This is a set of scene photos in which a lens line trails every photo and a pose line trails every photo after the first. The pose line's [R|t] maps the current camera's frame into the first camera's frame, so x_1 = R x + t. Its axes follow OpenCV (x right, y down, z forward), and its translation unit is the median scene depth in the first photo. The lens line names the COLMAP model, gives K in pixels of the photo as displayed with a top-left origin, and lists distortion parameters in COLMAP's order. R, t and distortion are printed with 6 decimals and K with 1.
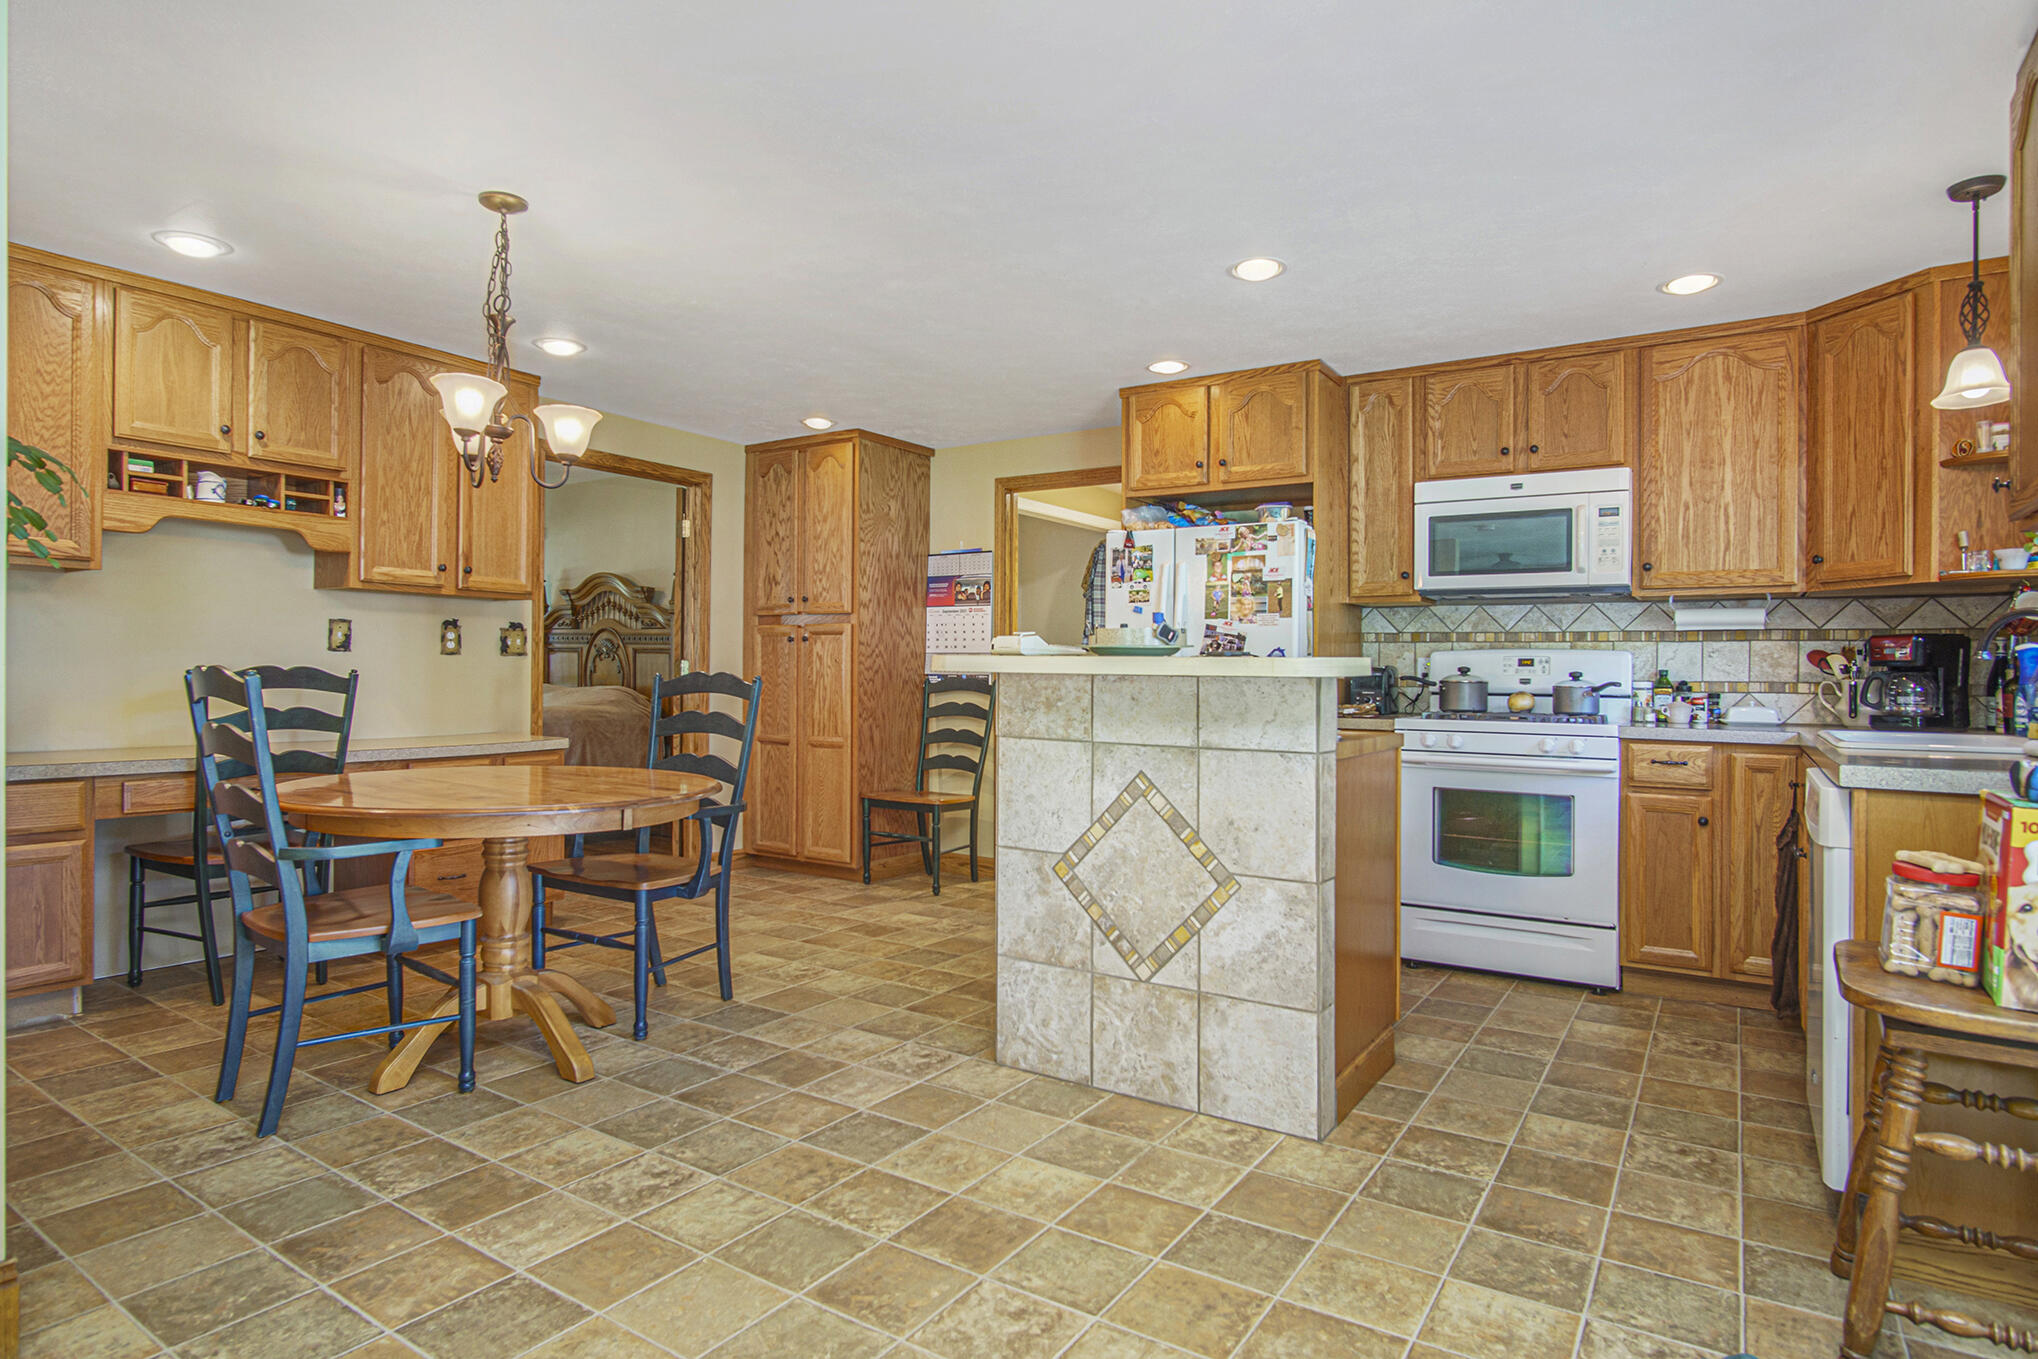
lens RADIAL K [[1140.4, 0, 1015.7], [0, 1140.4, 671.8], [0, 0, 1]] dist [-0.046103, -0.001504]
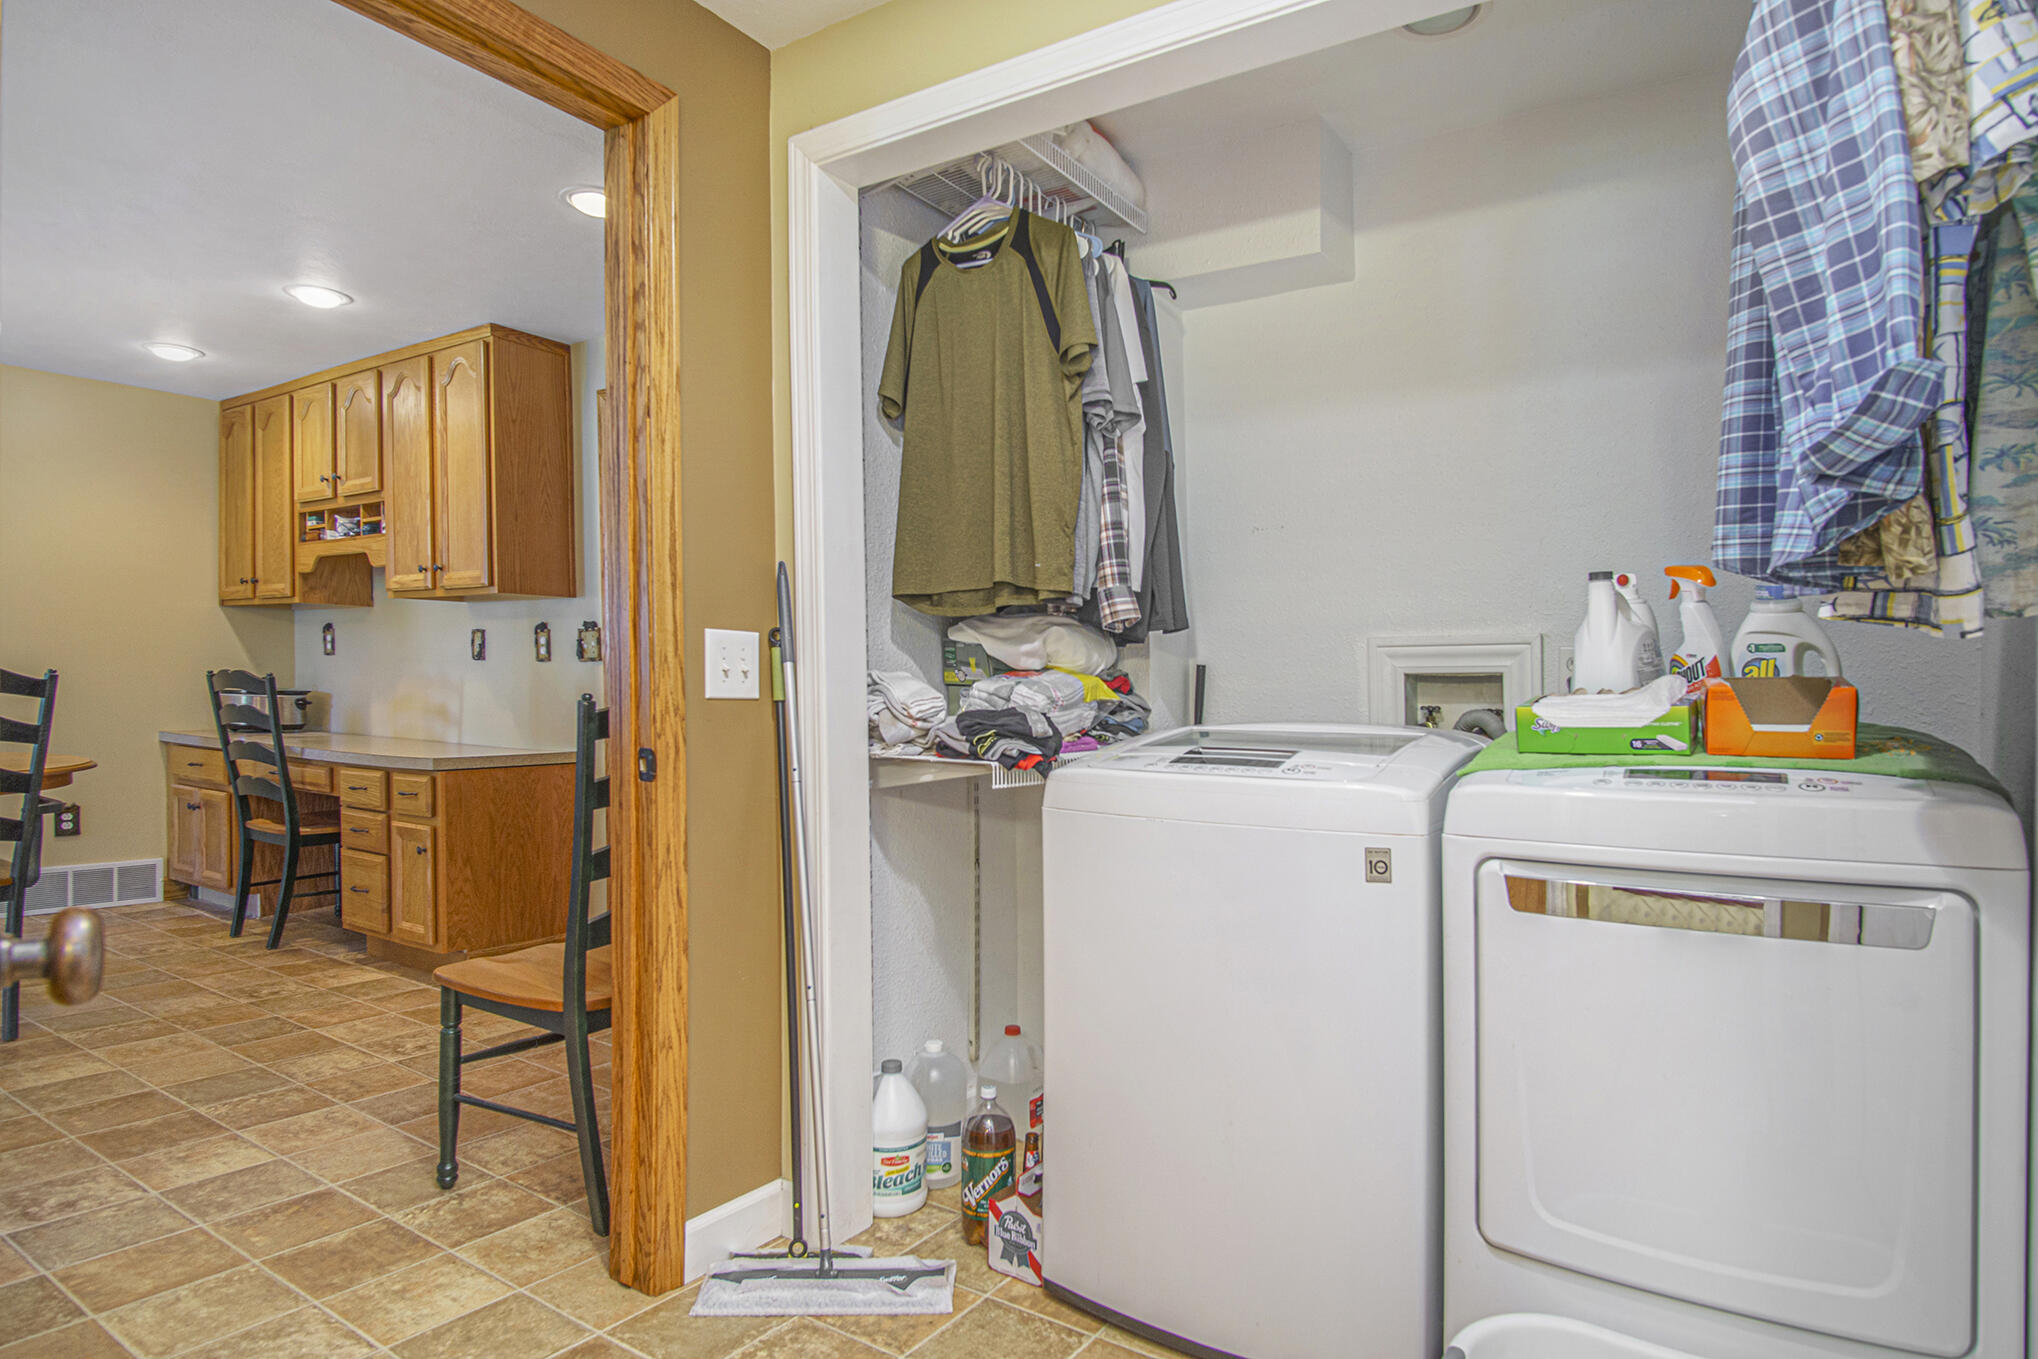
lens RADIAL K [[1140.4, 0, 1019.1], [0, 1140.4, 687.6], [0, 0, 1]] dist [-0.046103, -0.001504]
pose [[-0.025899, -0.010896, -0.999605, 0.471710], [-0.006339, 0.999922, -0.010735, 0.016927], [0.999644, 0.006058, -0.025966, 1.448854]]
